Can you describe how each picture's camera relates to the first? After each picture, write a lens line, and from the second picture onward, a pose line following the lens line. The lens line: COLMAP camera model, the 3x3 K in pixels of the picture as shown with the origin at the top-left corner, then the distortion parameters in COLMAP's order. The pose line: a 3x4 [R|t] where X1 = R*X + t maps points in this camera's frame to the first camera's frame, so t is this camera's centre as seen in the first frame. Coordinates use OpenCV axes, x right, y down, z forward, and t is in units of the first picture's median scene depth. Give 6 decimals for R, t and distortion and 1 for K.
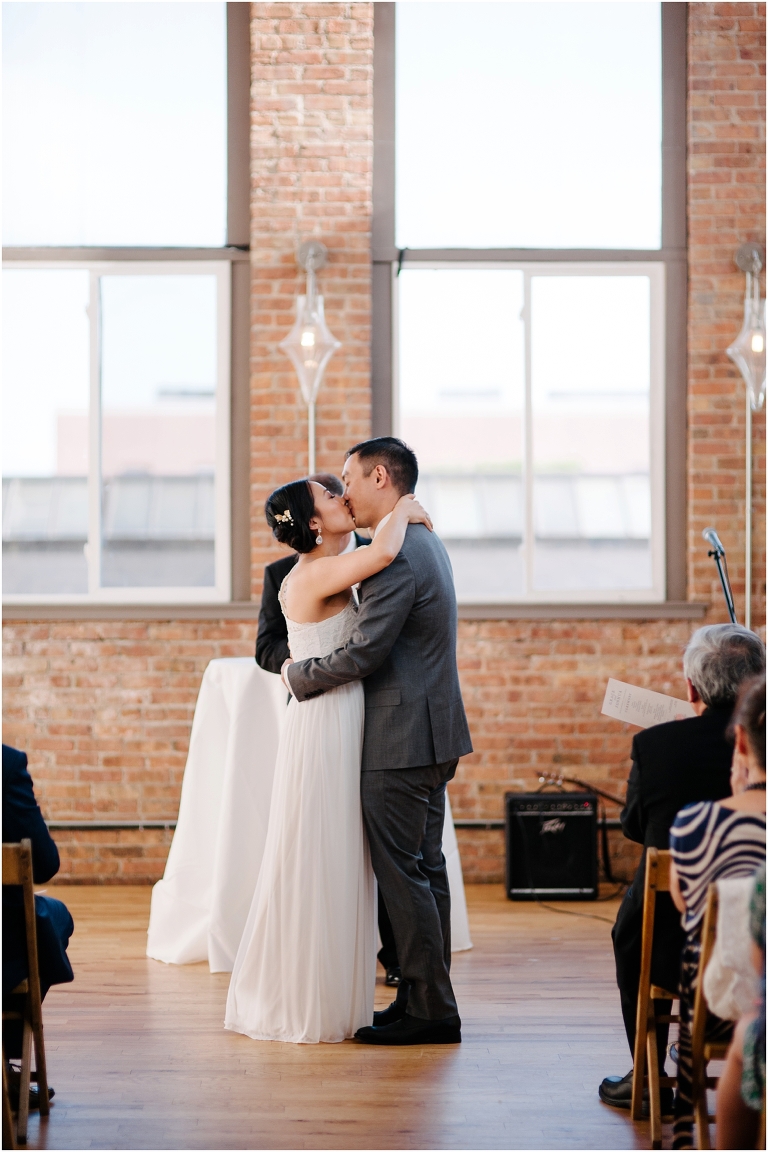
lens RADIAL K [[2902.8, 0, 384.0], [0, 2902.8, 576.0], [0, 0, 1]] dist [-0.008404, -0.305279]
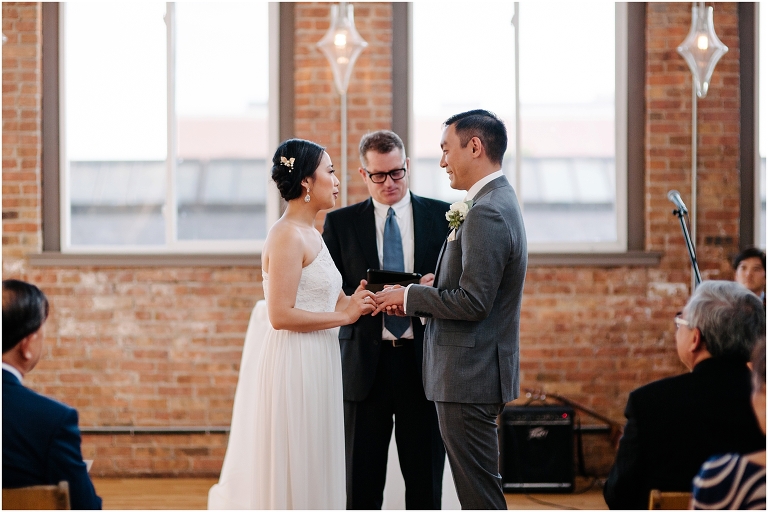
lens RADIAL K [[1935.2, 0, 364.2], [0, 1935.2, 258.0], [0, 0, 1]] dist [-0.008404, -0.305279]
pose [[0.999906, -0.000585, -0.013727, -0.004682], [0.000793, 0.999885, 0.015113, -0.000949], [0.013716, -0.015122, 0.999792, 0.168395]]
